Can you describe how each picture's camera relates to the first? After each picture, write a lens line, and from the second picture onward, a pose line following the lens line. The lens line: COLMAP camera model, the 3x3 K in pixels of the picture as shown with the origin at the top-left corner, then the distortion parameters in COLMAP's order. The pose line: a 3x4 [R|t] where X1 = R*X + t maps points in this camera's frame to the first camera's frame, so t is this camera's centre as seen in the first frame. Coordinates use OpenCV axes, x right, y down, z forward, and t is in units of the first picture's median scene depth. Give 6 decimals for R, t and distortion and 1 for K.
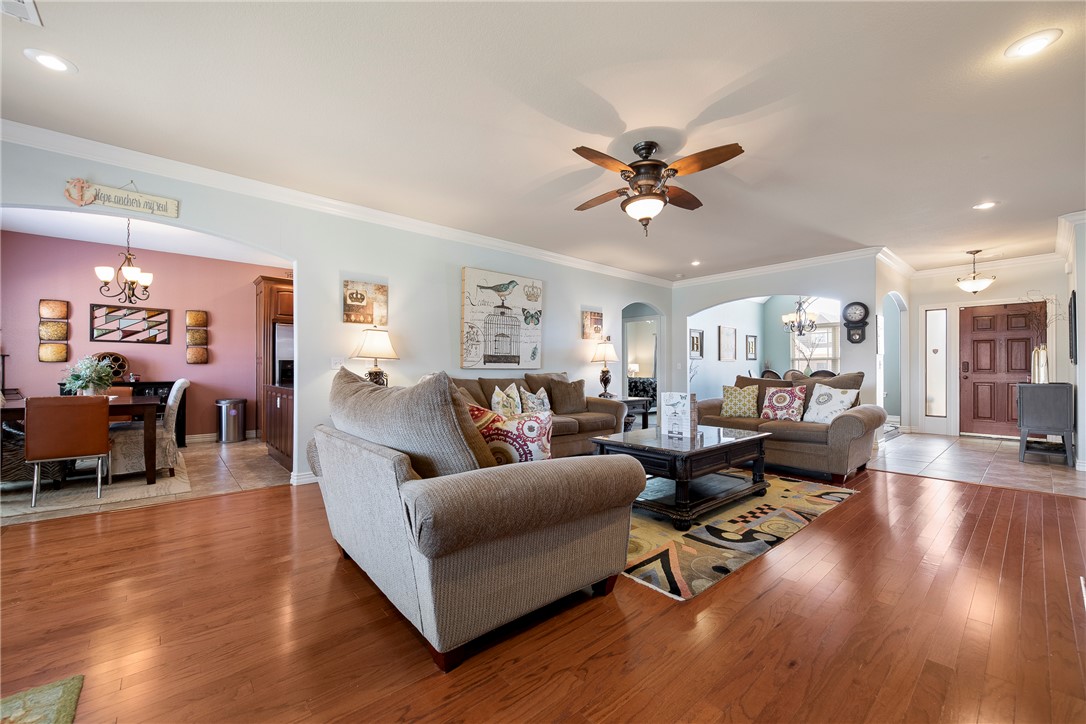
lens RADIAL K [[431.4, 0, 537.9], [0, 431.4, 365.3], [0, 0, 1]] dist [-0.002924, -0.000577]
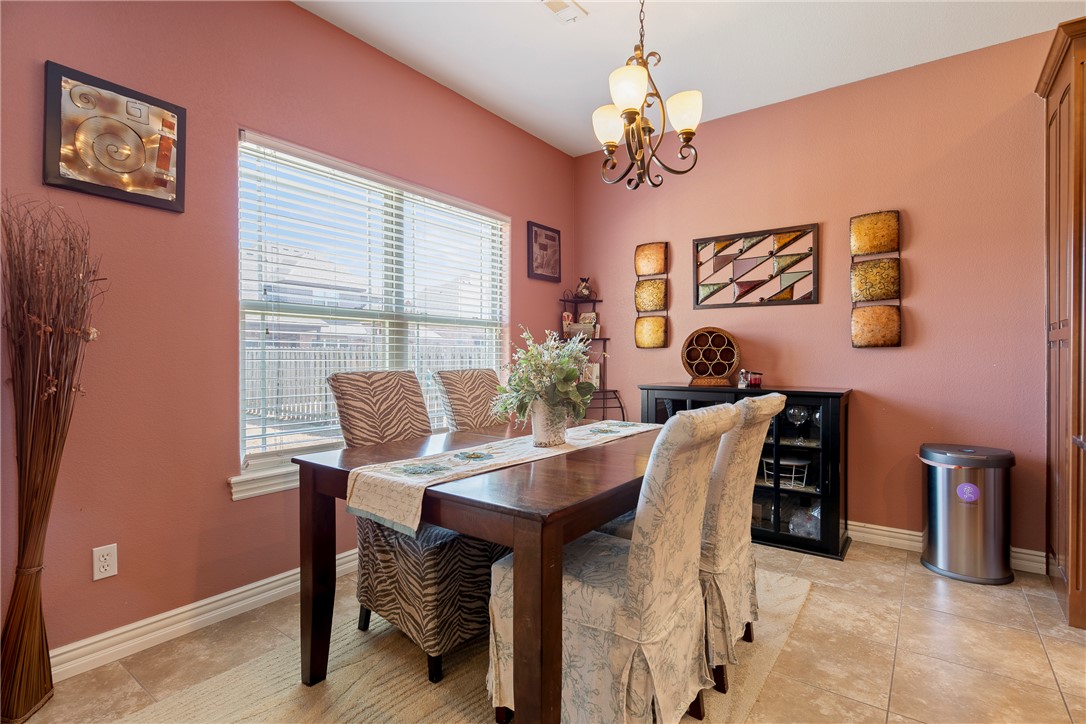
lens RADIAL K [[540.3, 0, 536.8], [0, 540.3, 359.3], [0, 0, 1]] dist [-0.003865, -0.000989]
pose [[0.225548, -0.000256, -0.974232, -0.396582], [0.003840, 0.999992, 0.000627, 0.005823], [0.974225, -0.003883, 0.225547, 0.611486]]
